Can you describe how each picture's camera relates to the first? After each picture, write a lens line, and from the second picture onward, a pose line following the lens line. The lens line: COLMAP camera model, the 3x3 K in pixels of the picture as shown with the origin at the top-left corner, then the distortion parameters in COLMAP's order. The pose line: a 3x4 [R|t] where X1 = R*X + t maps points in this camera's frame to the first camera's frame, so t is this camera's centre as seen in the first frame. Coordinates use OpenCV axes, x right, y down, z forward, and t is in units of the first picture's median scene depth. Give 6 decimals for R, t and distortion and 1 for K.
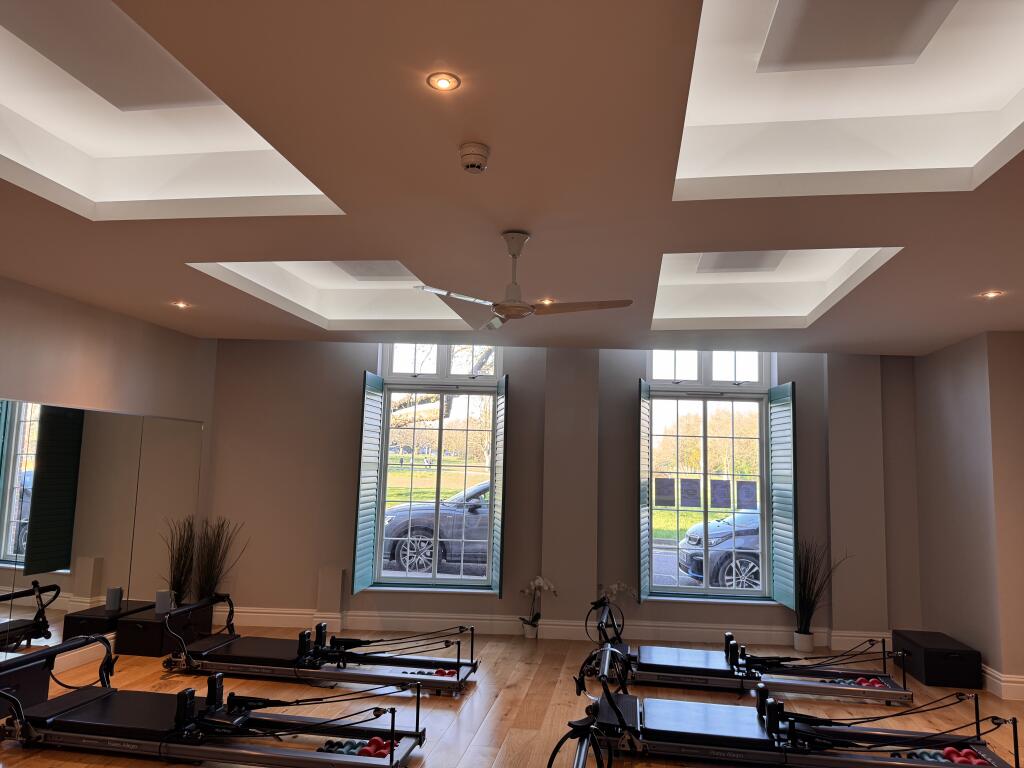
lens RADIAL K [[710.7, 0, 512.5], [0, 710.7, 378.2], [0, 0, 1]] dist [0.020734, -0.041049]
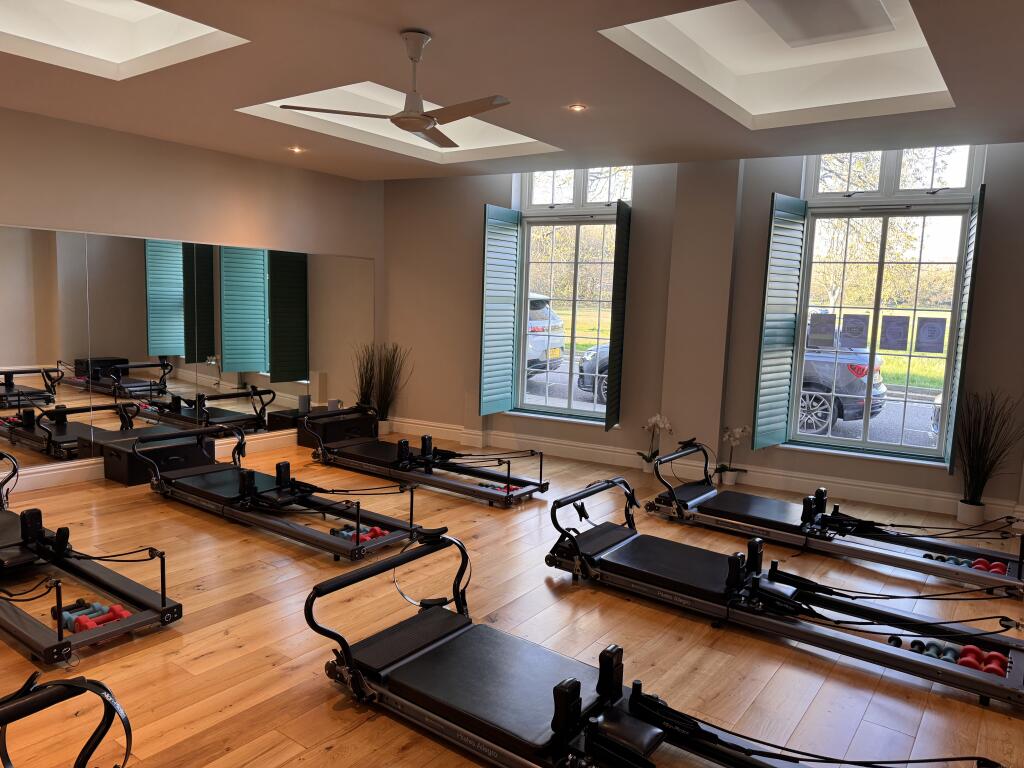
lens RADIAL K [[710.7, 0, 514.3], [0, 710.7, 389.5], [0, 0, 1]] dist [0.020734, -0.041049]
pose [[0.891527, 0.059185, -0.449083, 0.281213], [0.048294, 0.973356, 0.224154, 0.021479], [0.450385, -0.221527, 0.864916, 0.082396]]
